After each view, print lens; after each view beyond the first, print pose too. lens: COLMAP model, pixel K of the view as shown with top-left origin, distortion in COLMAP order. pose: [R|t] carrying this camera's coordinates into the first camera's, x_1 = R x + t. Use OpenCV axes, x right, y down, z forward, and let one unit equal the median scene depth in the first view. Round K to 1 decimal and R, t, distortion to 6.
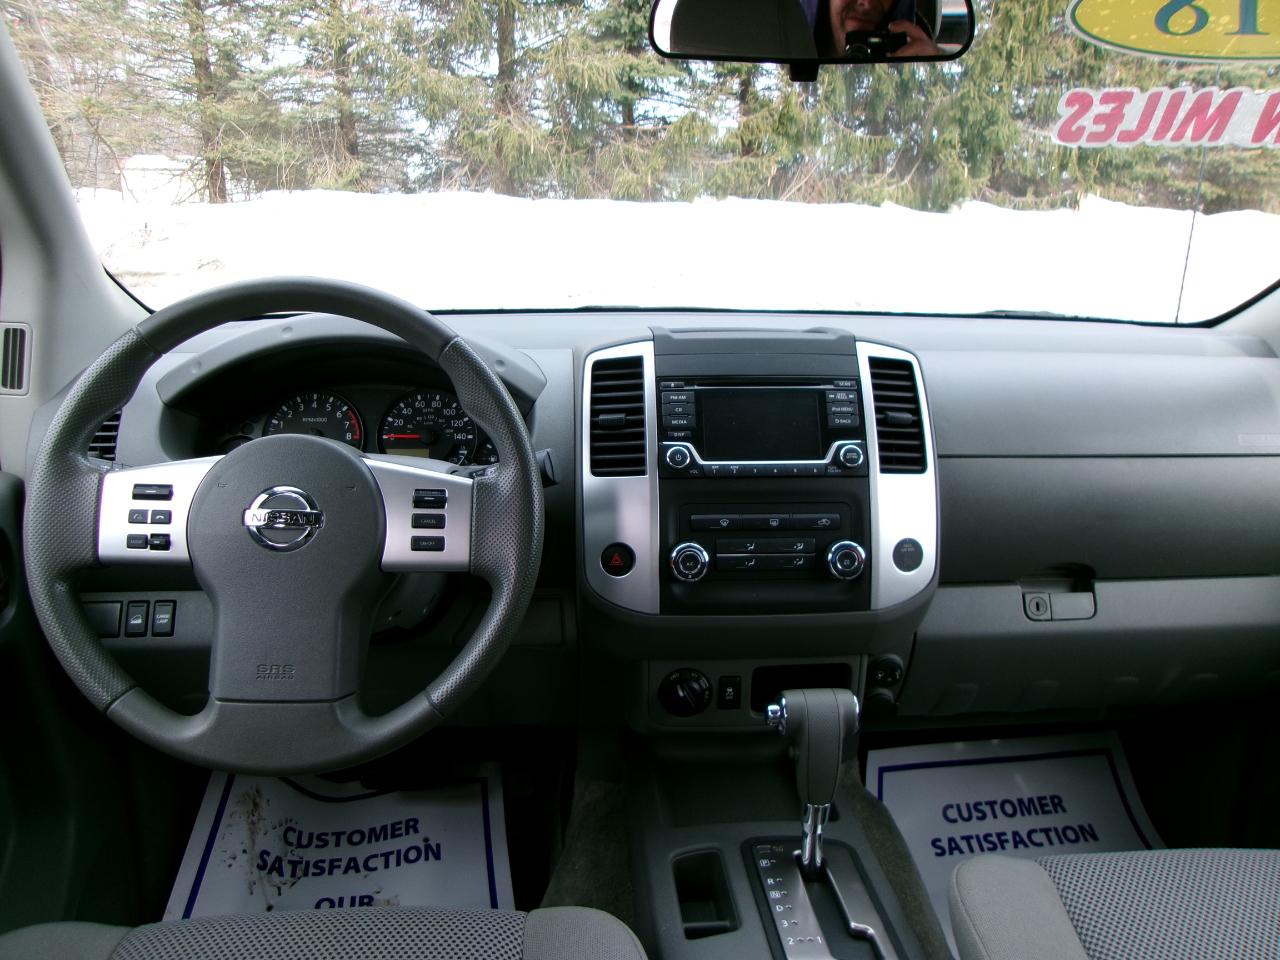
lens RADIAL K [[992.7, 0, 647.8], [0, 992.7, 479.0], [0, 0, 1]] dist [-0.017581, 0.039905]
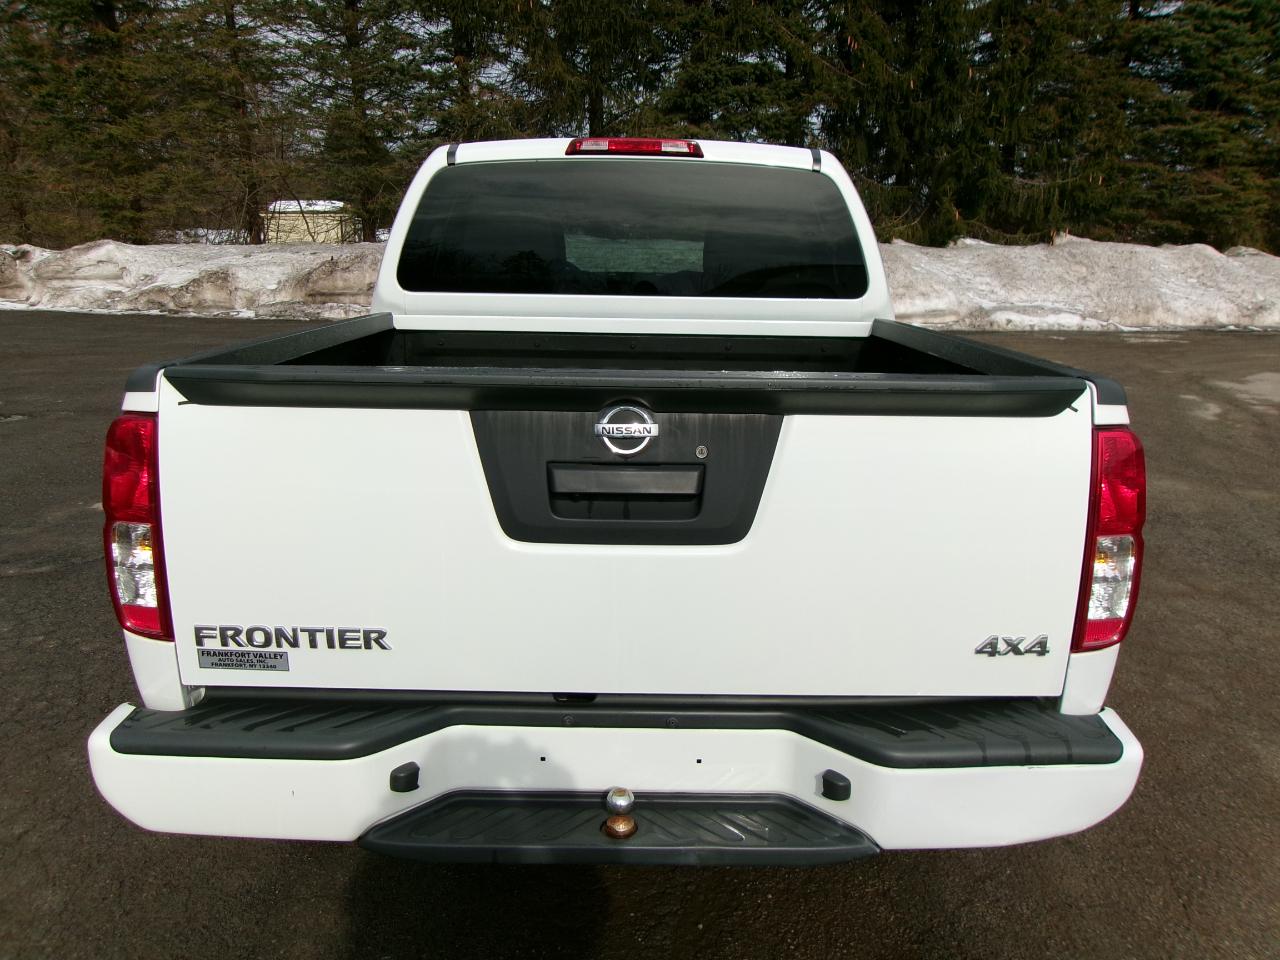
lens RADIAL K [[992.7, 0, 640.1], [0, 992.7, 478.4], [0, 0, 1]] dist [-0.017581, 0.039905]
pose [[0.996135, 0.016207, -0.086329, 0.031655], [-0.018780, 0.999401, -0.029081, 0.061118], [0.085806, 0.030590, 0.995842, -0.250181]]
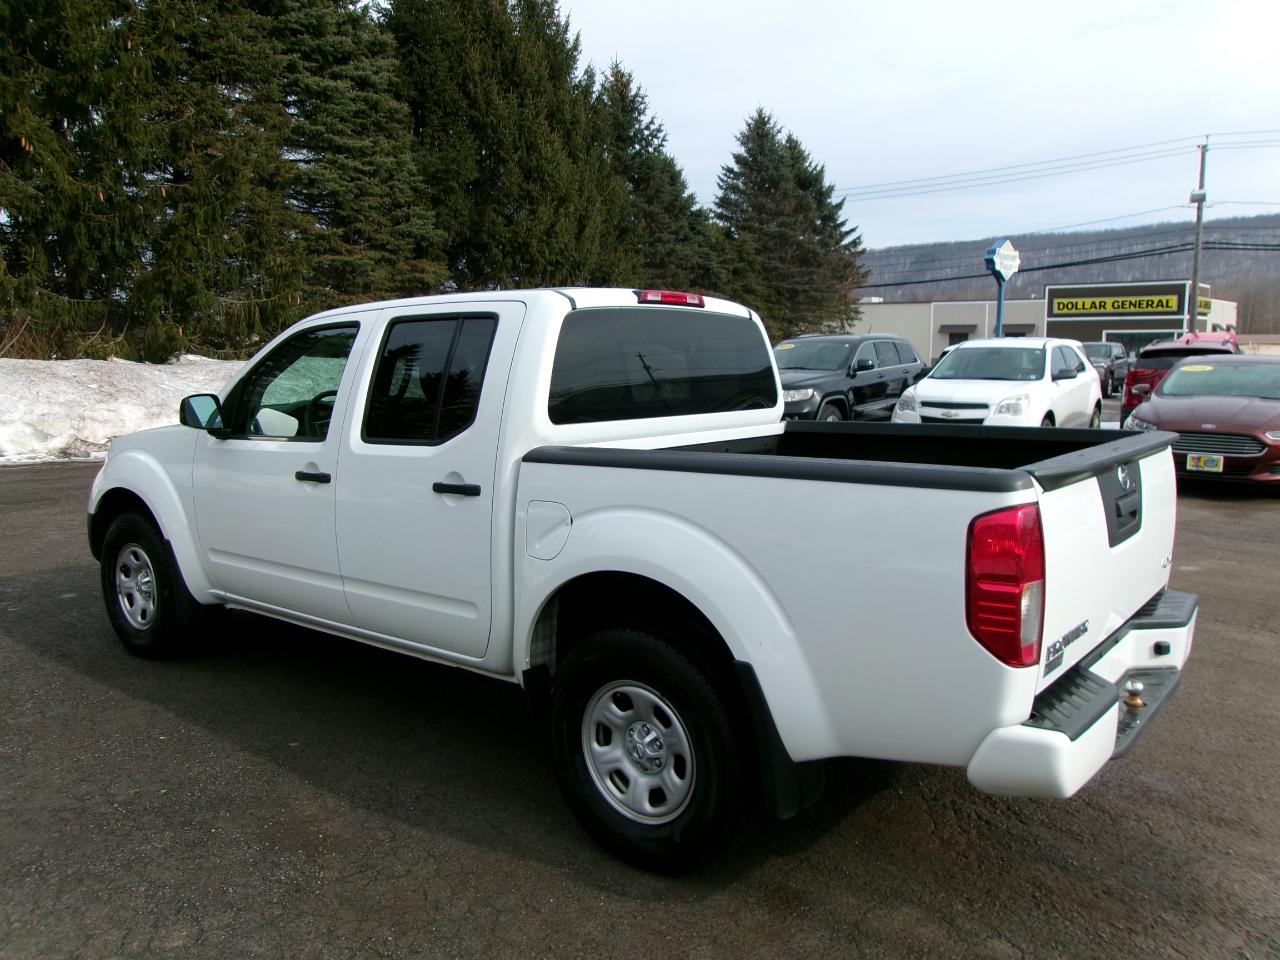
lens RADIAL K [[992.7, 0, 644.7], [0, 992.7, 476.5], [0, 0, 1]] dist [-0.017581, 0.039905]
pose [[0.691617, -0.107835, 0.714169, -0.168078], [0.204308, 0.977617, -0.050242, 0.044656], [-0.692766, 0.180658, 0.698167, -0.217845]]
